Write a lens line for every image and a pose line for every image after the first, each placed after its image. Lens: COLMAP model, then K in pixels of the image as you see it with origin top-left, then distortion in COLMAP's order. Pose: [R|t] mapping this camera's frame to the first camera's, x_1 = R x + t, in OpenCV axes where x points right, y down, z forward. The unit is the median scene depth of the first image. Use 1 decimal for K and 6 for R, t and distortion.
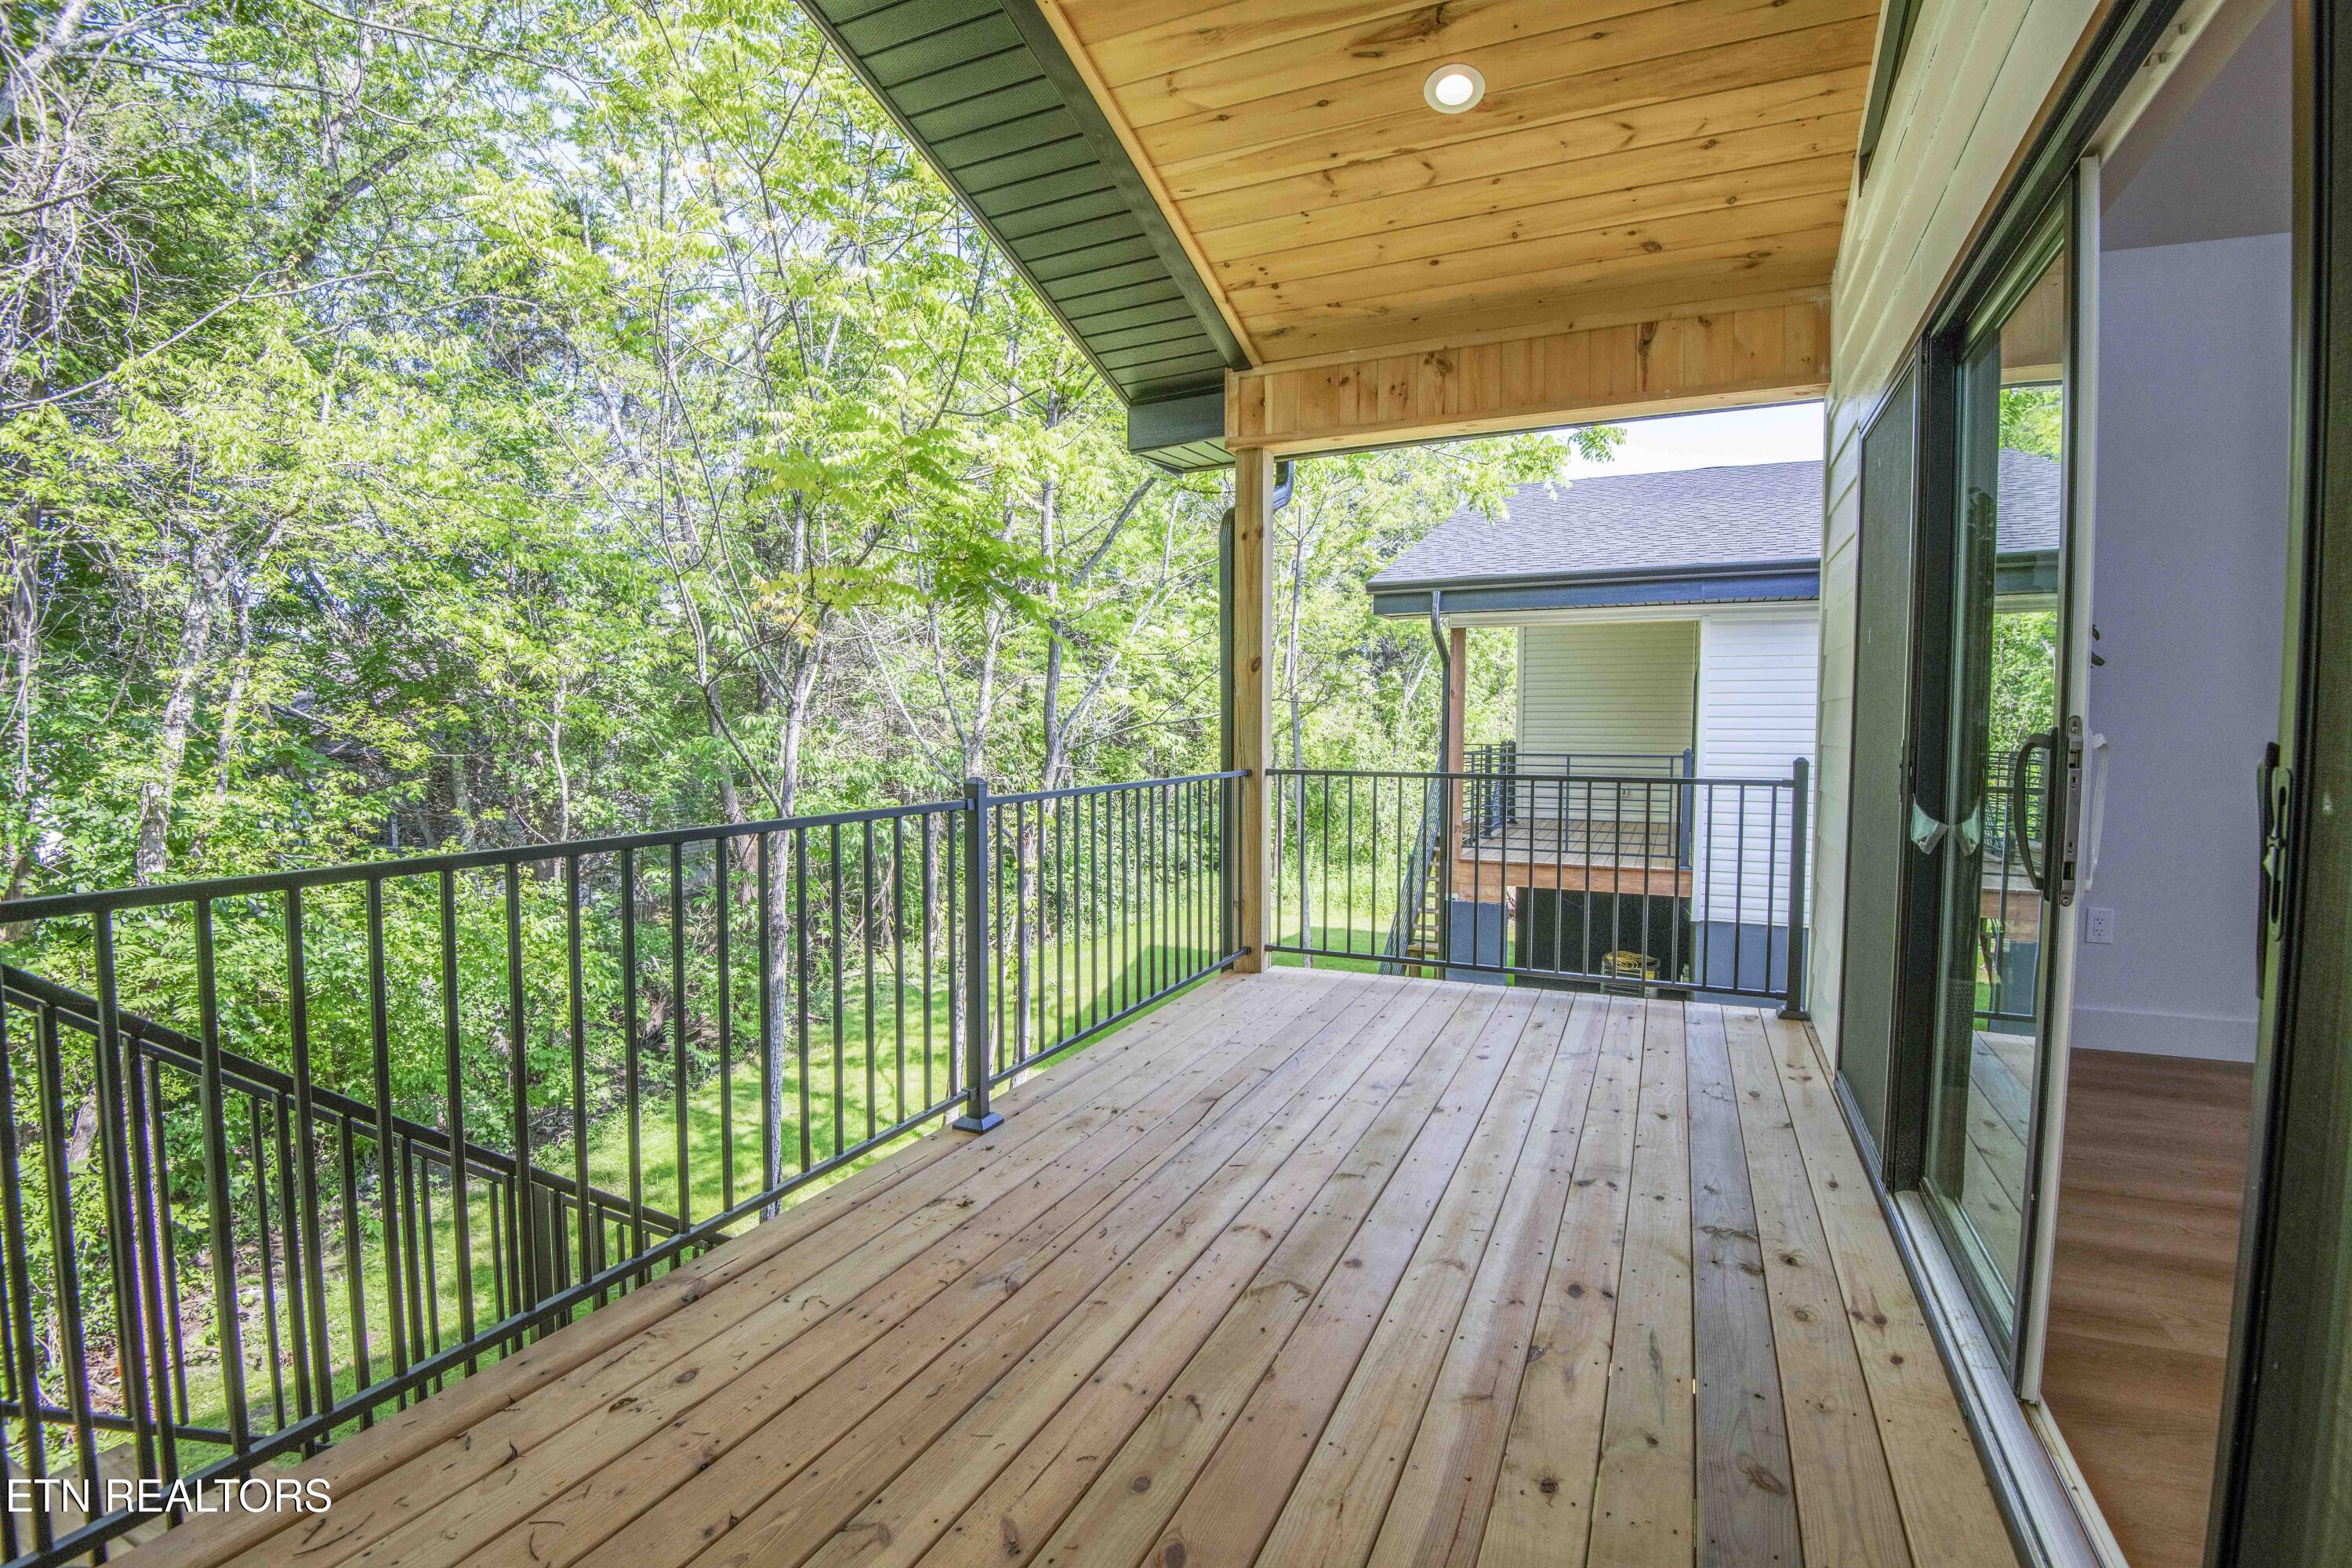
lens RADIAL K [[1085.7, 0, 1188.5], [0, 1085.7, 784.9], [0, 0, 1]] dist [-0.020296, -0.013068]
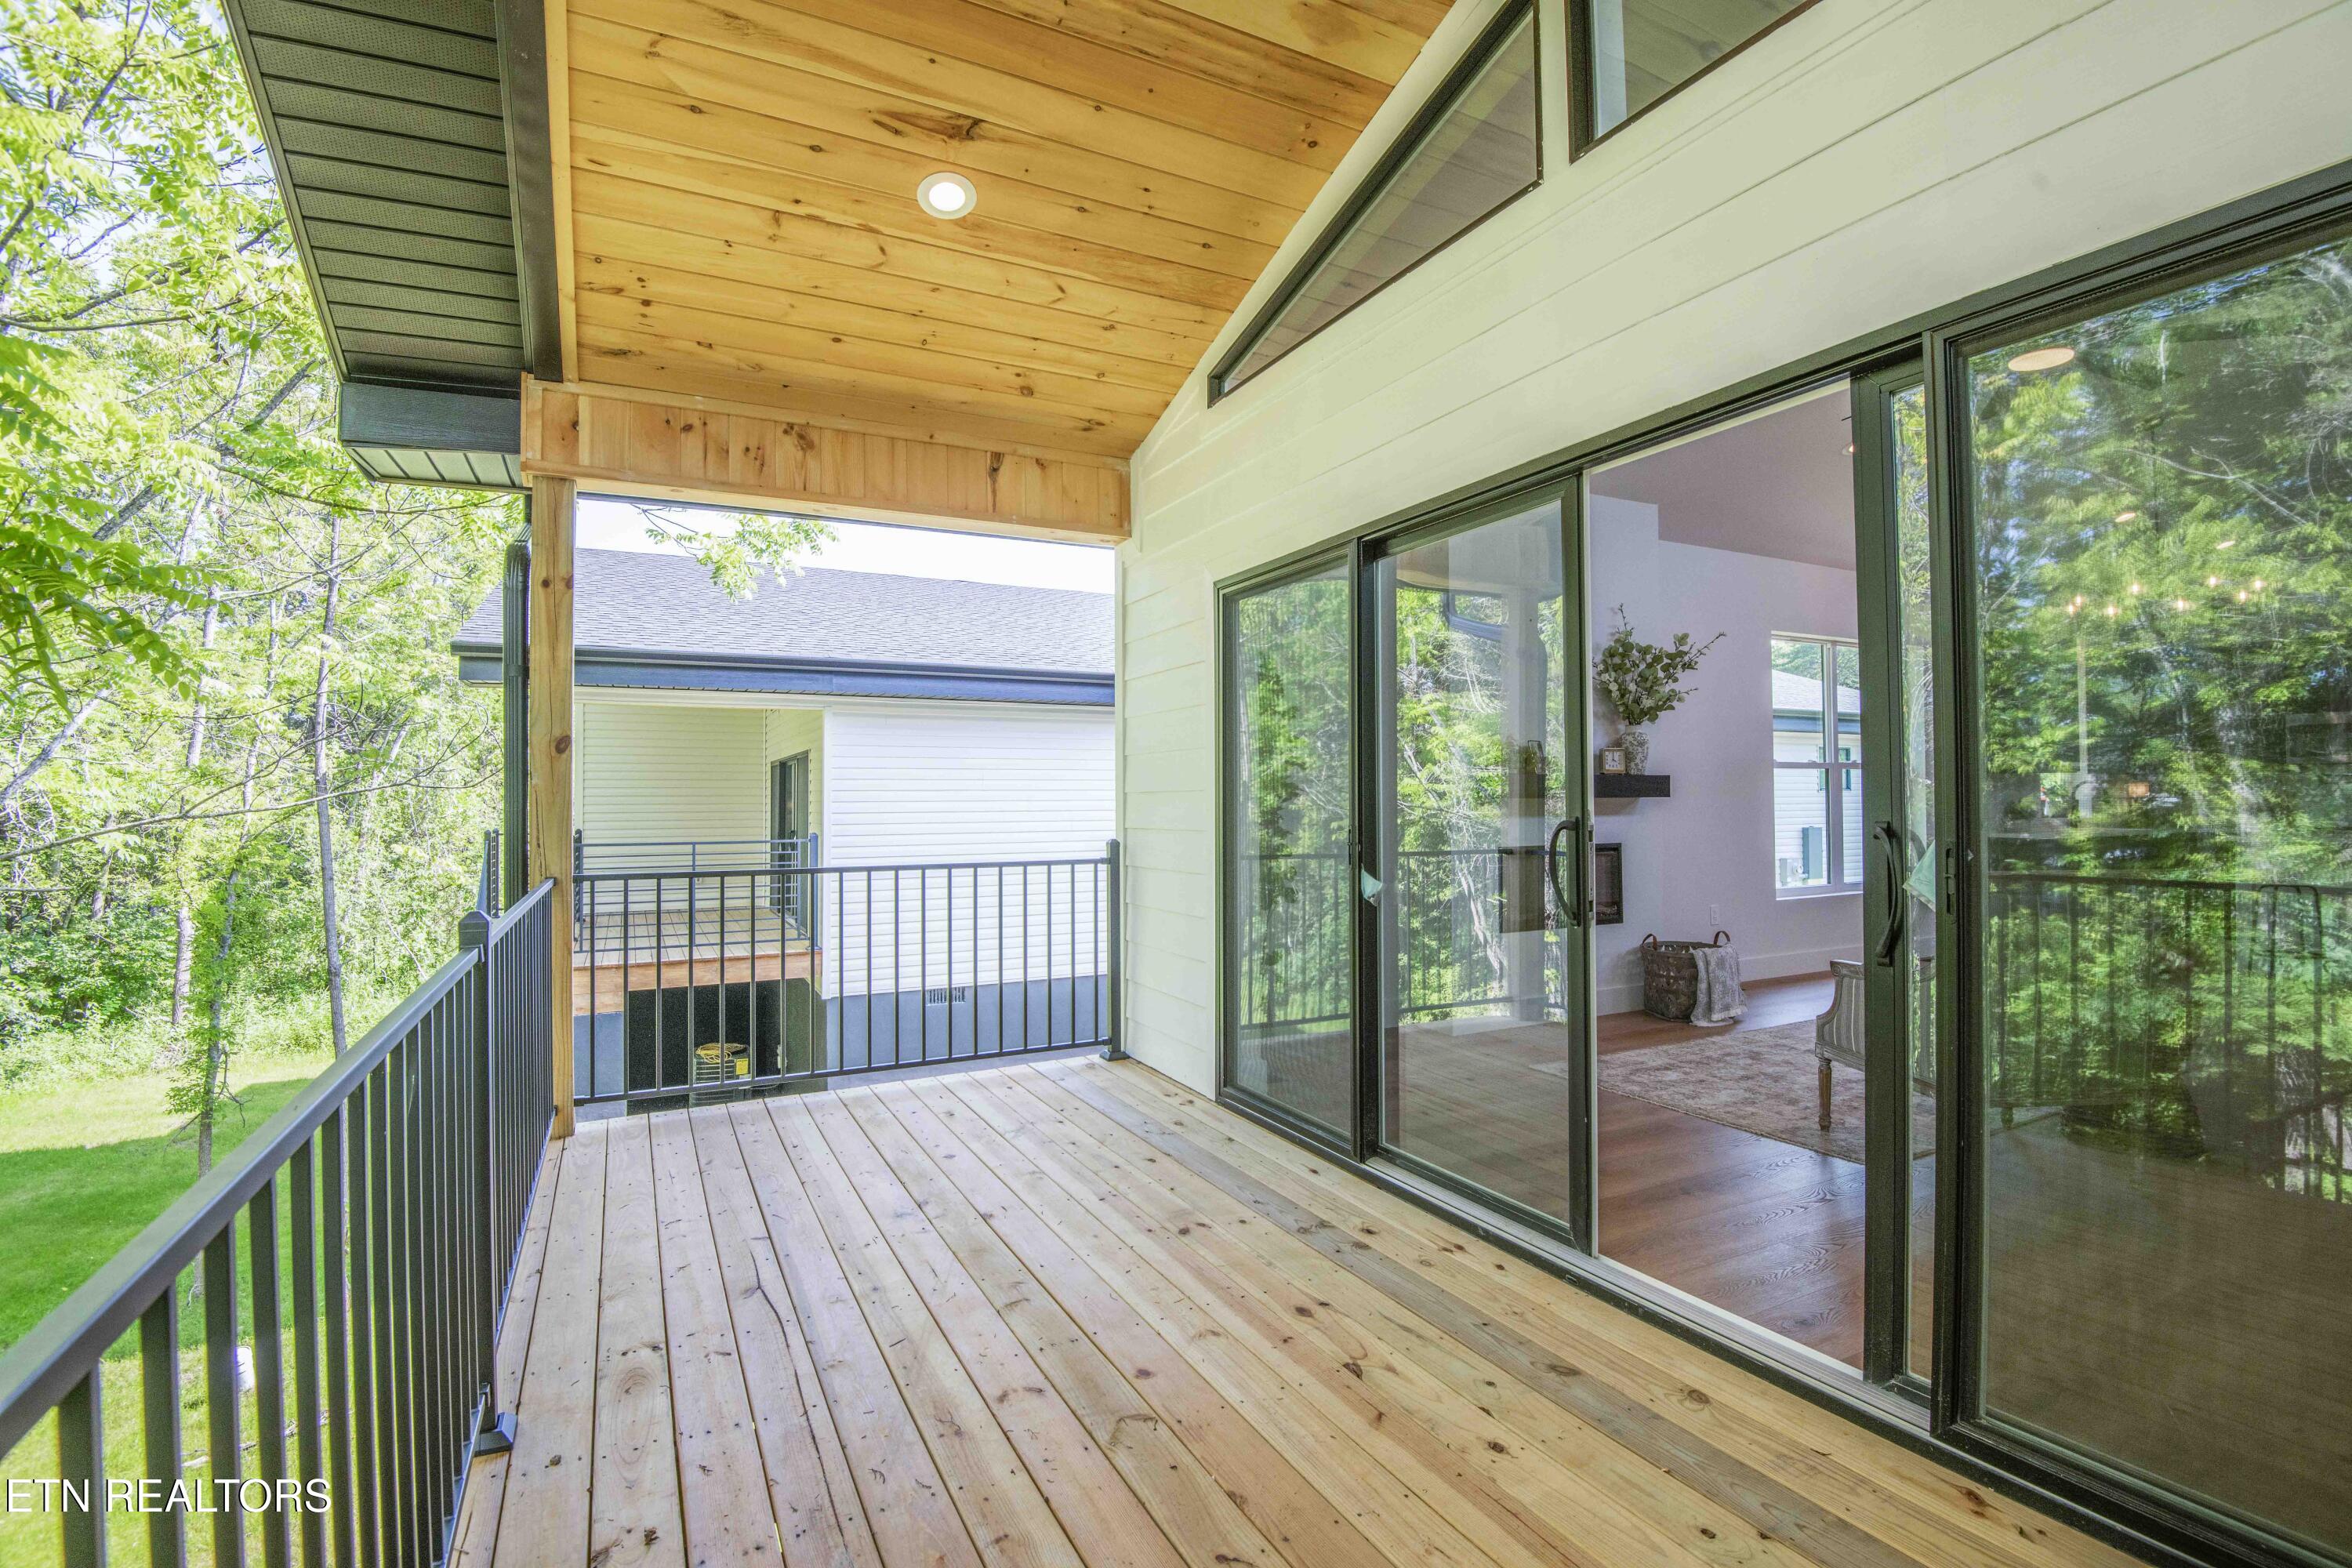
lens RADIAL K [[1085.7, 0, 1186.0], [0, 1085.7, 777.5], [0, 0, 1]] dist [-0.020296, -0.013068]
pose [[0.617781, 0.010888, 0.786275, -0.326680], [0.054770, 0.996880, -0.056837, -0.019392], [-0.784440, 0.078177, 0.615258, 0.182359]]
